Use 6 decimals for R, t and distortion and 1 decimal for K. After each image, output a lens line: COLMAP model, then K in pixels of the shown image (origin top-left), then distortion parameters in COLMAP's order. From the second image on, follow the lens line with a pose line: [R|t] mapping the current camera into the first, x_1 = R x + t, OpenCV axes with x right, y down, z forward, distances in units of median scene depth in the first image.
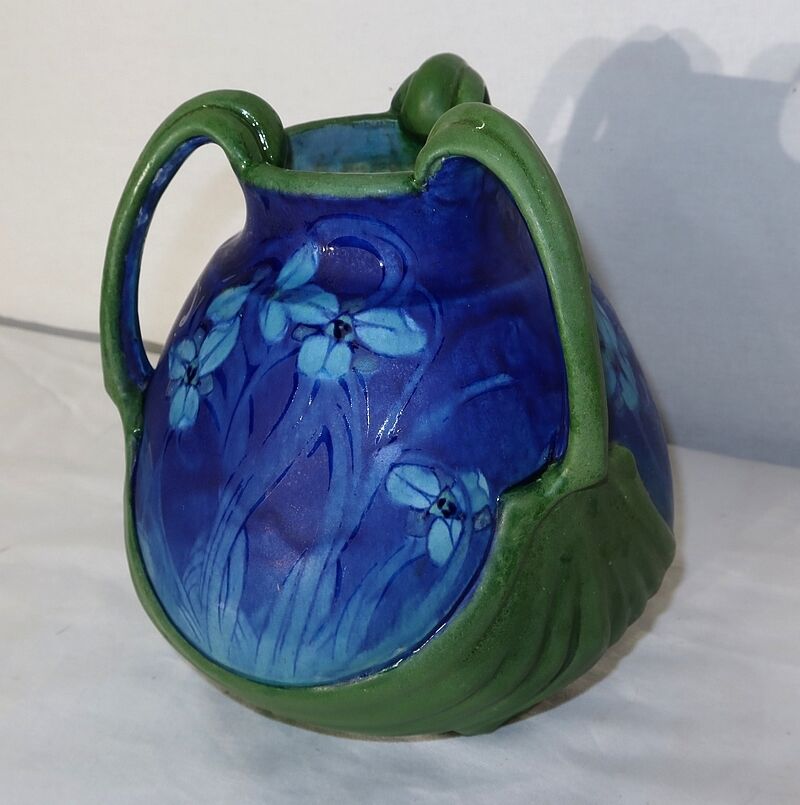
lens RADIAL K [[913.7, 0, 449.5], [0, 913.7, 377.7], [0, 0, 1]] dist [0.015464, 0.000596]
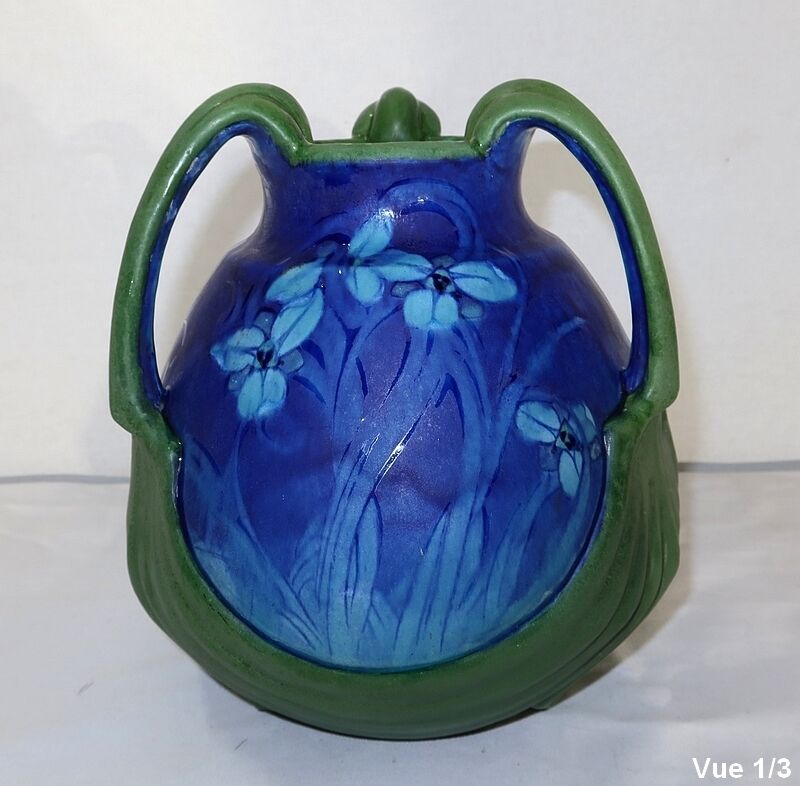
lens RADIAL K [[797.0, 0, 422.2], [0, 797.0, 388.0], [0, 0, 1]] dist [-0.012522, -0.008999]
pose [[0.924302, -0.104855, 0.366975, -0.465357], [0.167429, 0.975460, -0.142989, 0.181140], [-0.342976, 0.193608, 0.919175, 0.215467]]
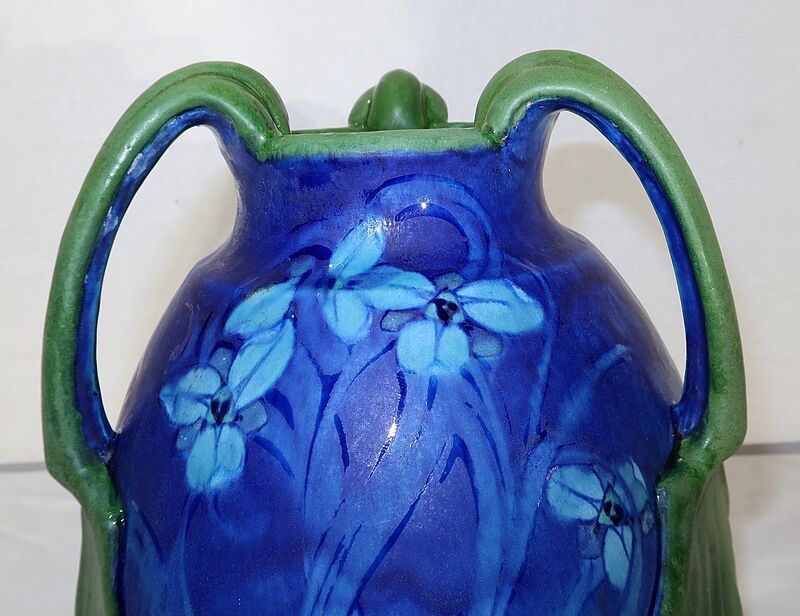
lens RADIAL K [[671.0, 0, 431.8], [0, 671.0, 323.6], [0, 0, 1]] dist [-0.018787, -0.005363]
pose [[0.928630, -0.108306, 0.354846, -0.328193], [0.176185, 0.970451, -0.164874, 0.050075], [-0.326504, 0.215626, 0.920272, 0.471793]]
